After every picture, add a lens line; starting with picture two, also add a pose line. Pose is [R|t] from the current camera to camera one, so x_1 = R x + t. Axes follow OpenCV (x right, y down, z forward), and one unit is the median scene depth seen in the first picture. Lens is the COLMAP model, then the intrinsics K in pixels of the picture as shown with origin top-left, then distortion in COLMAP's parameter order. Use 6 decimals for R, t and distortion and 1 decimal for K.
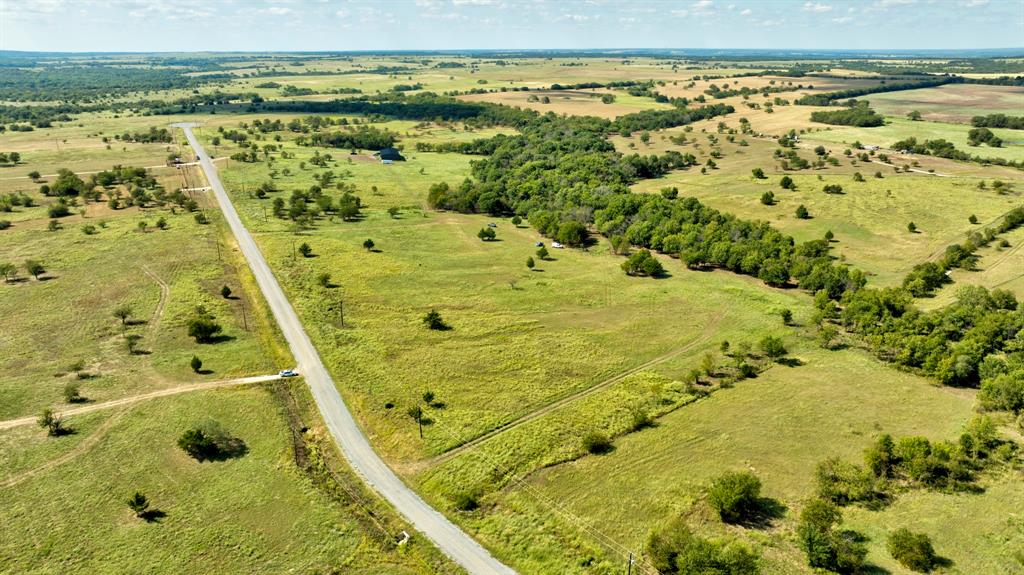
lens RADIAL K [[718.9, 0, 519.0], [0, 718.9, 288.4], [0, 0, 1]] dist [-0.041512, 0.032852]
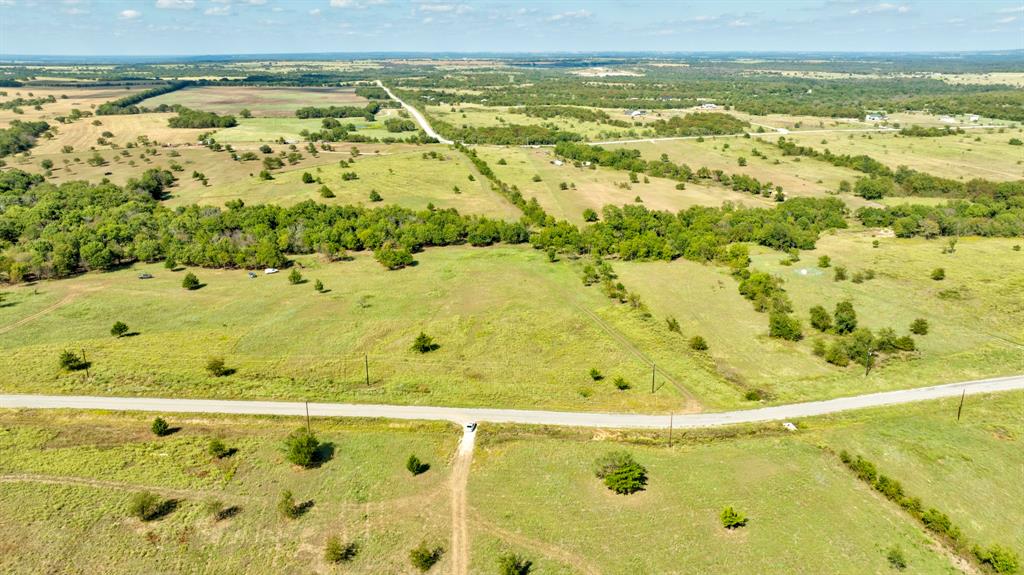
lens RADIAL K [[718.9, 0, 519.0], [0, 718.9, 288.4], [0, 0, 1]] dist [-0.041512, 0.032852]
pose [[0.475778, -0.276699, 0.834909, -0.155161], [0.283116, 0.946888, 0.152475, -0.024670], [-0.832755, 0.163832, 0.528847, 0.074969]]
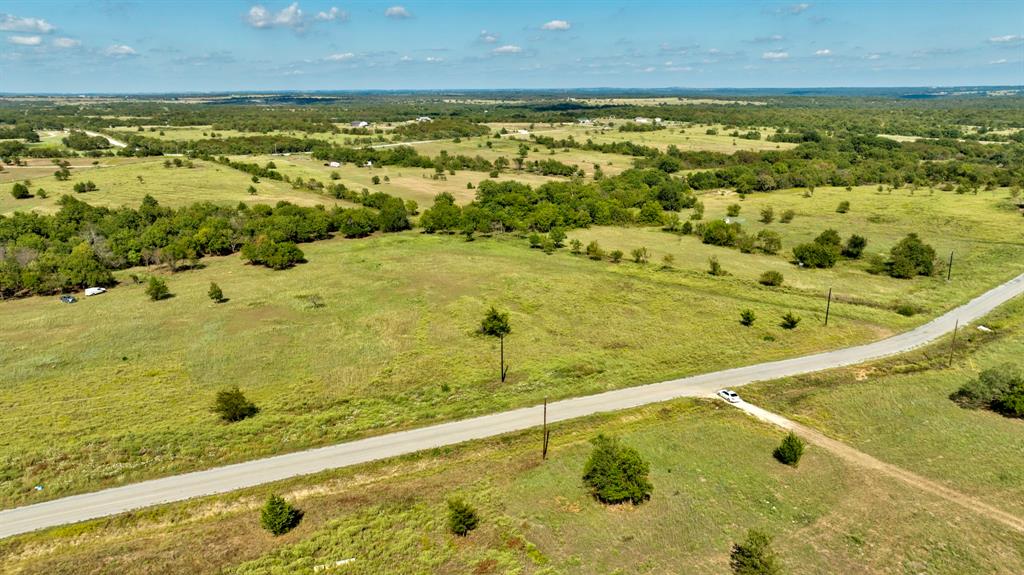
lens RADIAL K [[718.9, 0, 519.0], [0, 718.9, 288.4], [0, 0, 1]] dist [-0.041512, 0.032852]
pose [[0.016071, -0.266257, 0.963768, -0.138300], [0.325286, 0.912850, 0.246765, -0.025767], [-0.945479, 0.309535, 0.101280, 0.172308]]
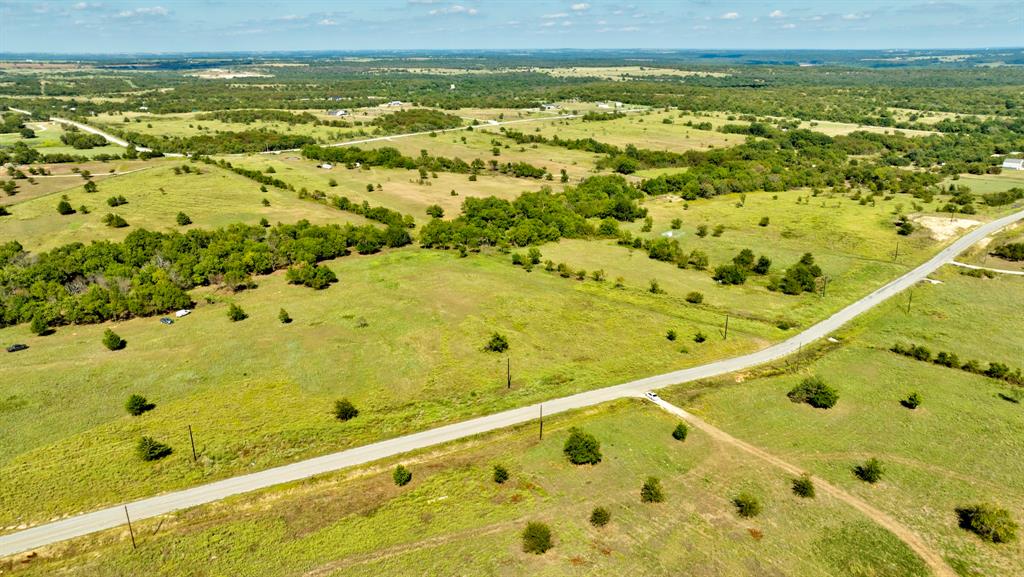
lens RADIAL K [[718.9, 0, 519.0], [0, 718.9, 289.4], [0, 0, 1]] dist [-0.041512, 0.032852]
pose [[-0.034400, -0.316529, 0.947959, -0.185331], [0.321986, 0.894435, 0.310342, -0.056198], [-0.946119, 0.315905, 0.071150, 0.168816]]
